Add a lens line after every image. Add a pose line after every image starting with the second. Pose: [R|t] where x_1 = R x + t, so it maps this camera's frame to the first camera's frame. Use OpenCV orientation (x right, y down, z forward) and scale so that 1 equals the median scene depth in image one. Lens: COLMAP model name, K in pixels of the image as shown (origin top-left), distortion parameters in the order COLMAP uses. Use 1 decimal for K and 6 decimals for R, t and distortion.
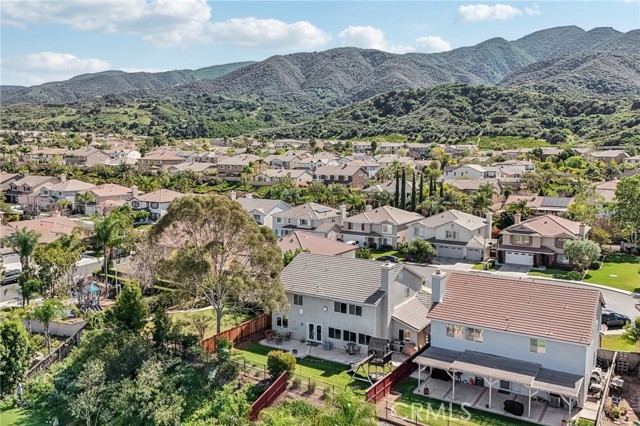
lens RADIAL K [[554.2, 0, 321.3], [0, 554.2, 215.3], [0, 0, 1]] dist [0.083486, -0.104950]
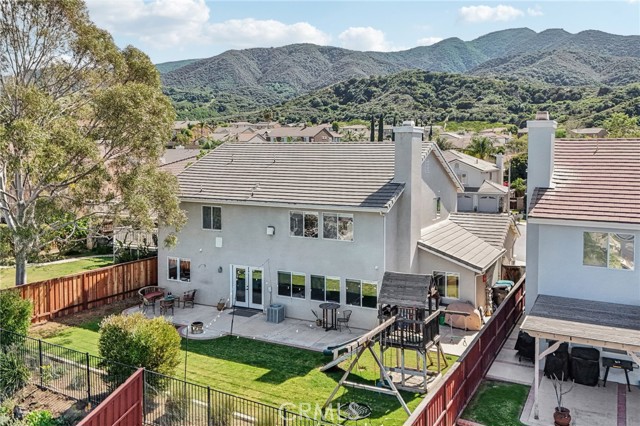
lens RADIAL K [[565.2, 0, 321.5], [0, 565.2, 185.9], [0, 0, 1]] dist [0.083815, -0.122748]
pose [[0.997240, -0.004425, 0.074110, 0.001616], [0.008557, 0.998420, -0.055534, 0.017171], [-0.073747, 0.056015, 0.995703, 0.058533]]
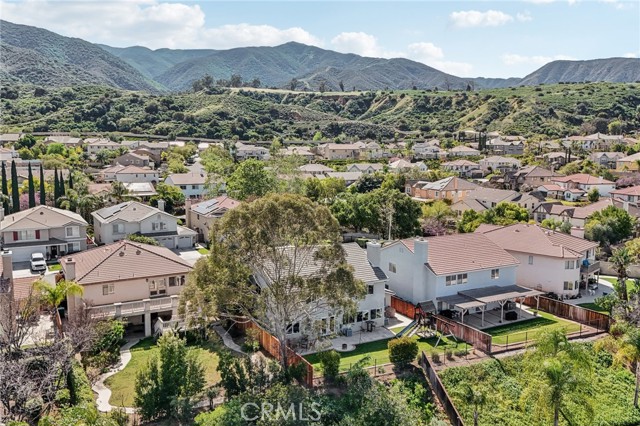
lens RADIAL K [[554.2, 0, 321.3], [0, 554.2, 215.3], [0, 0, 1]] dist [0.083486, -0.104950]
pose [[0.488710, -0.120268, 0.864117, -0.093760], [0.098500, 0.991726, 0.082321, -0.007157], [-0.866868, 0.044884, 0.496513, 0.057601]]
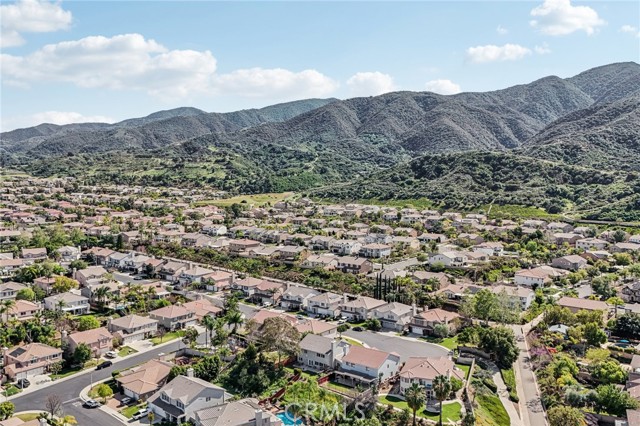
lens RADIAL K [[554.2, 0, 321.3], [0, 554.2, 215.3], [0, 0, 1]] dist [0.083486, -0.104950]
pose [[0.994105, 0.009023, -0.108048, 0.040801], [-0.013990, 0.998875, -0.045302, -0.050682], [0.107517, 0.046546, 0.993113, -0.227997]]
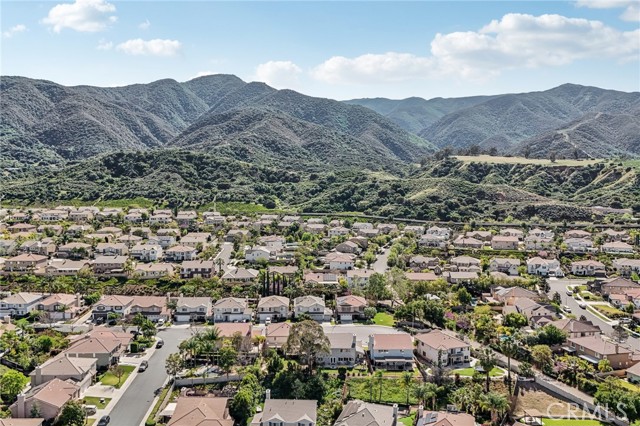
lens RADIAL K [[554.2, 0, 321.3], [0, 554.2, 215.3], [0, 0, 1]] dist [0.083486, -0.104950]
pose [[0.834665, -0.037404, 0.549486, -0.192901], [0.060968, 0.997834, -0.024686, -0.057651], [-0.547373, 0.054106, 0.835138, -0.176814]]
